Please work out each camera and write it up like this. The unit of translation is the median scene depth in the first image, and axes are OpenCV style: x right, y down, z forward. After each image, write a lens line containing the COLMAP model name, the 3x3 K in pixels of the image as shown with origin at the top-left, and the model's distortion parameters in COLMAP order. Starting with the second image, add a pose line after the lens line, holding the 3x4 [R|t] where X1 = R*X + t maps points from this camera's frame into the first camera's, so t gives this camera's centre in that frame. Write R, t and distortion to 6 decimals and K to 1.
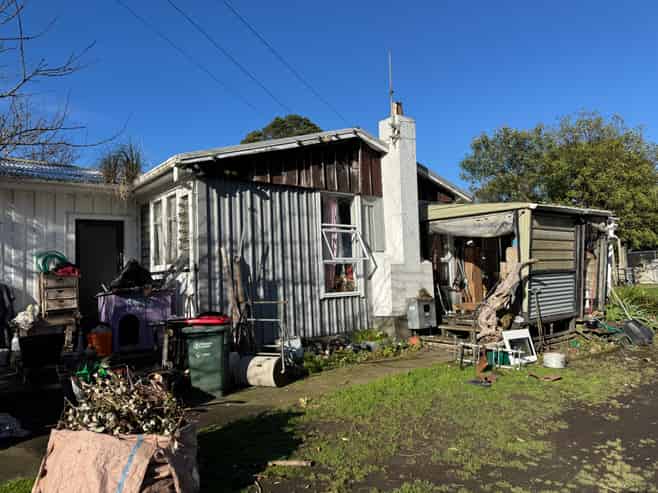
lens RADIAL K [[399.0, 0, 329.0], [0, 399.0, 246.5], [0, 0, 1]] dist [0.037085, -0.001083]
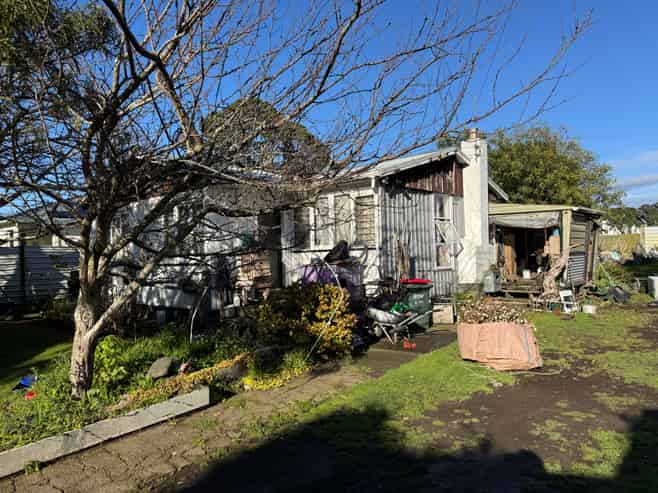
lens RADIAL K [[399.0, 0, 329.0], [0, 399.0, 246.5], [0, 0, 1]] dist [0.037085, -0.001083]
pose [[0.986193, 0.012040, 0.165164, -0.603550], [-0.019319, 0.998908, 0.042535, -0.006124], [-0.164472, -0.045139, 0.985348, -0.315856]]
